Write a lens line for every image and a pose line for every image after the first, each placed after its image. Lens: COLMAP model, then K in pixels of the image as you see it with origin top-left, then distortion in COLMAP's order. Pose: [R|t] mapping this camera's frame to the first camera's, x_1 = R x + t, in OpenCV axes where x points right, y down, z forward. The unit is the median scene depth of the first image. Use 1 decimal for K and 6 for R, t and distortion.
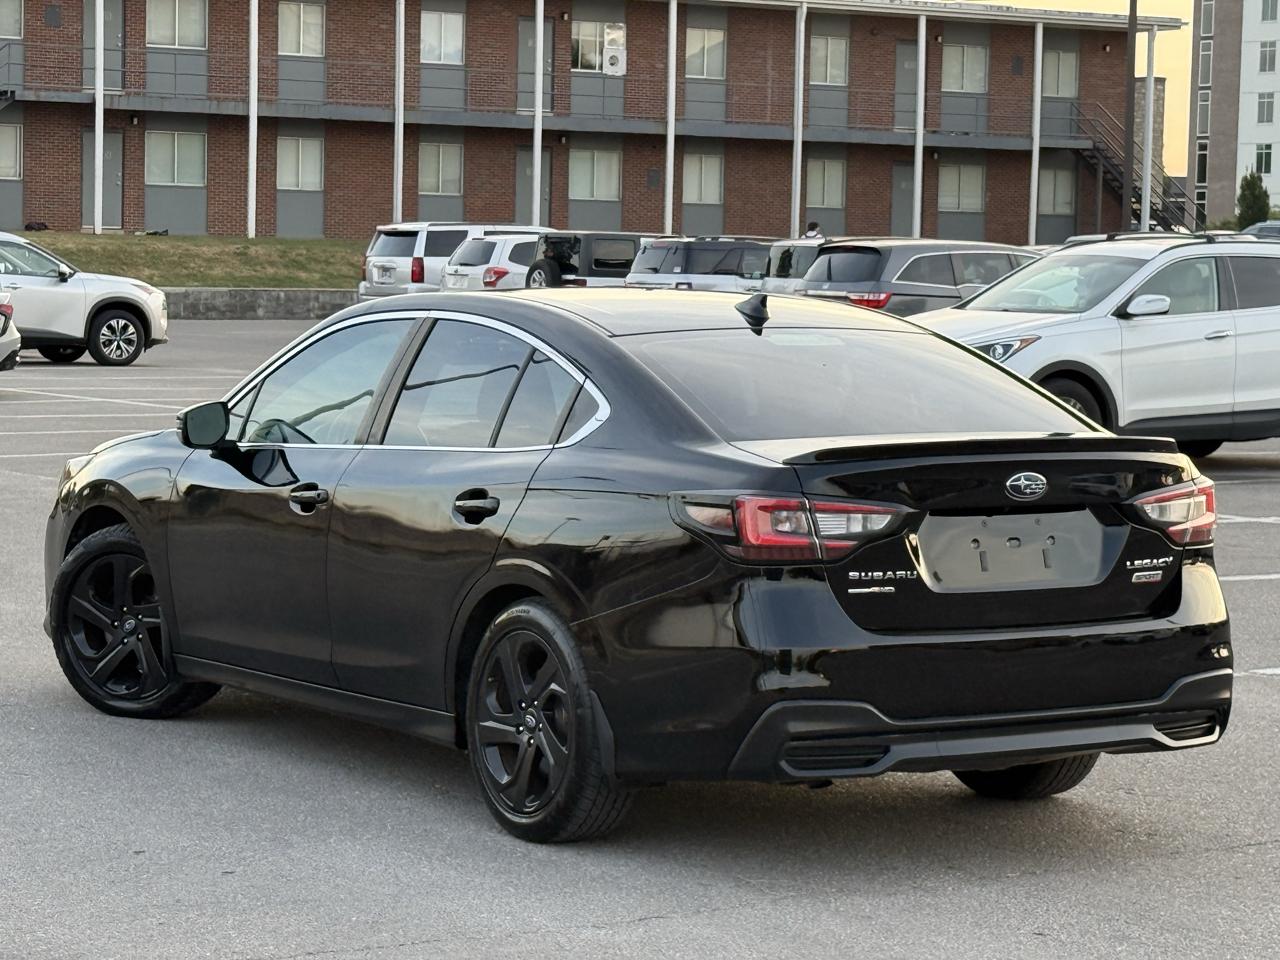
lens RADIAL K [[3501.4, 0, 641.7], [0, 3501.4, 366.5], [0, 0, 1]] dist [0.108197, 0.186949]
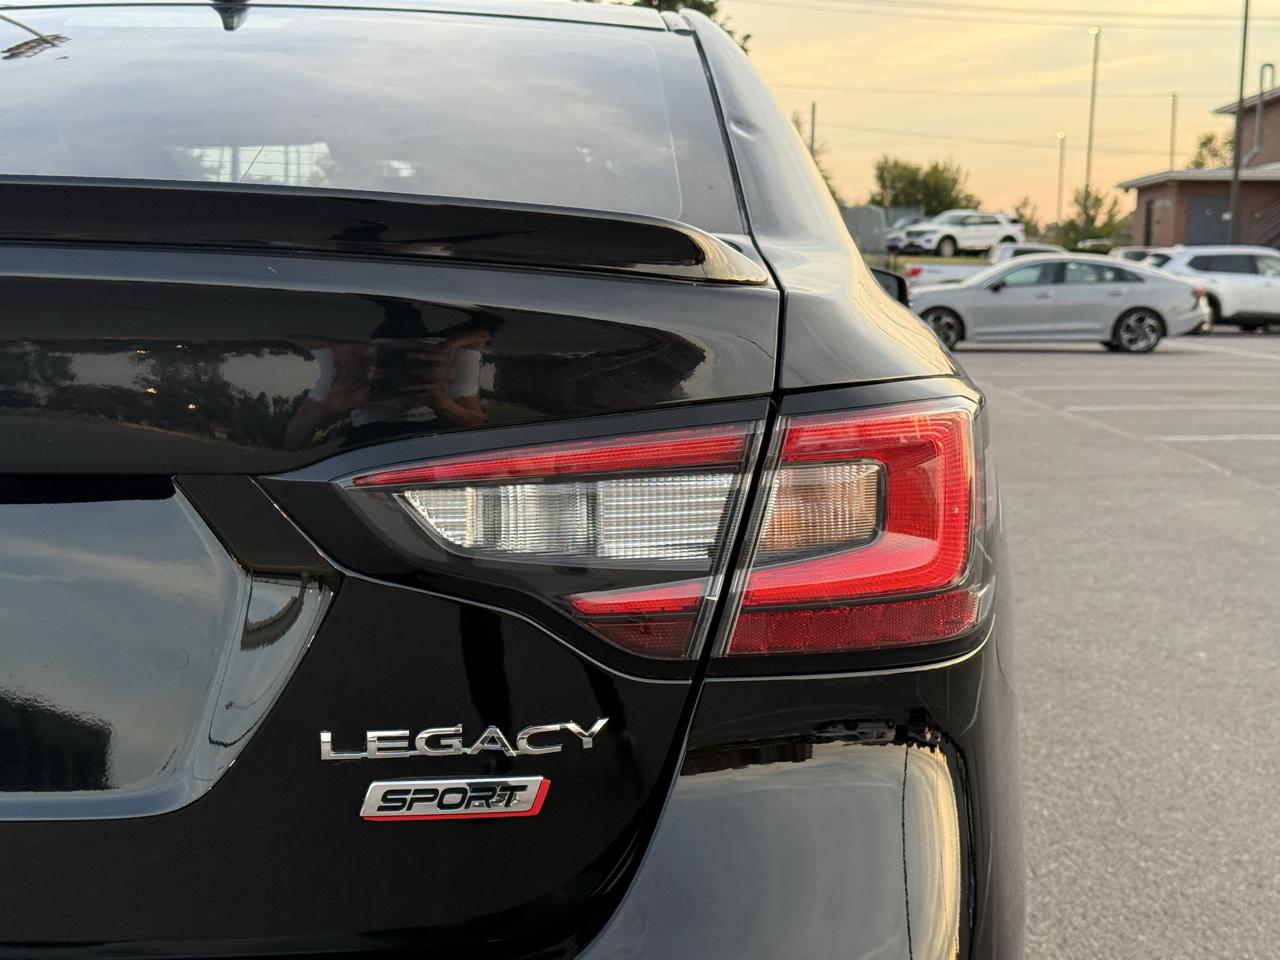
lens RADIAL K [[1795.4, 0, 640.0], [0, 1795.4, 480.0], [0, 0, 1]] dist [0.060673, 0.032168]
pose [[0.822010, 0.054667, -0.566843, 0.220339], [-0.014135, 0.997034, 0.075656, 0.029042], [0.569297, -0.054178, 0.820345, 0.902652]]
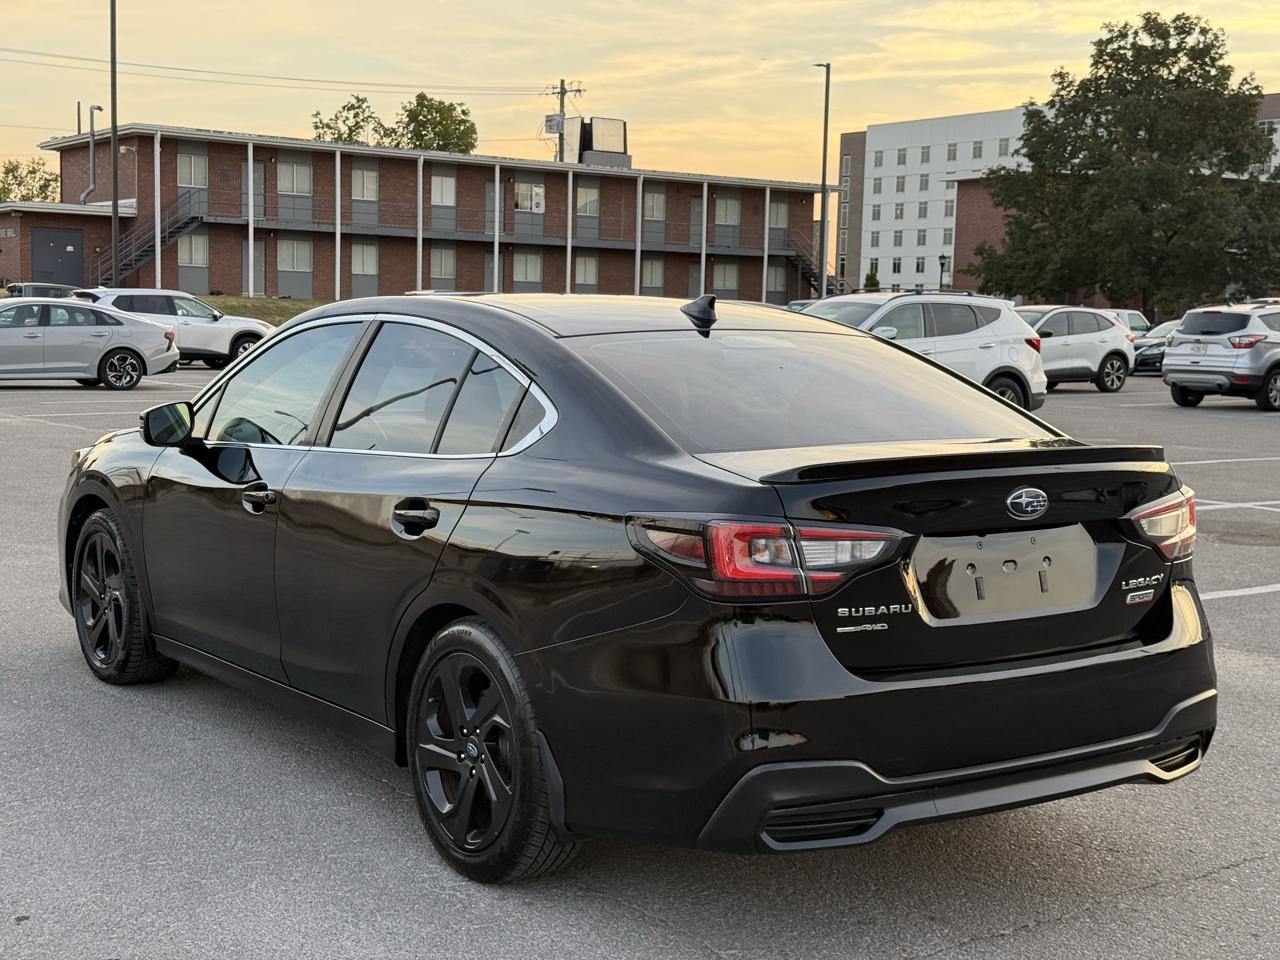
lens RADIAL K [[1751.1, 0, 640.0], [0, 1751.1, 480.0], [0, 0, 1]] dist [0.130605, 0.055761]
pose [[0.998708, -0.000508, 0.050813, -0.010931], [-0.002589, 0.998143, 0.060857, 0.000755], [-0.050750, -0.060910, 0.996852, 0.537625]]
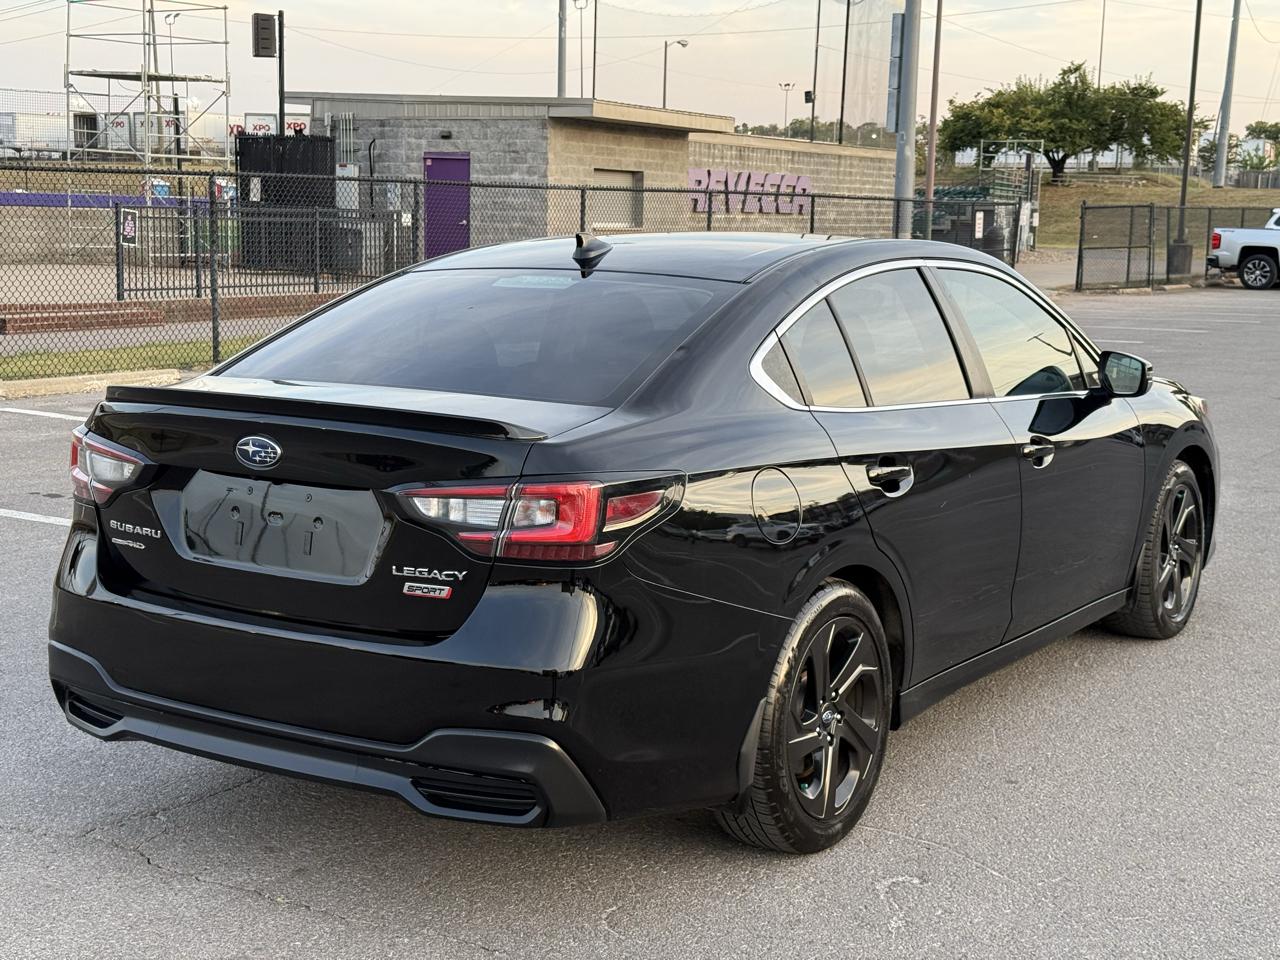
lens RADIAL K [[1866.1, 0, 659.8], [0, 1866.1, 478.0], [0, 0, 1]] dist [0.187625, -0.153204]
pose [[0.392266, 0.118756, -0.912154, 0.540004], [-0.039126, 0.992888, 0.112441, -0.014096], [0.919019, -0.008418, 0.394123, 0.876967]]
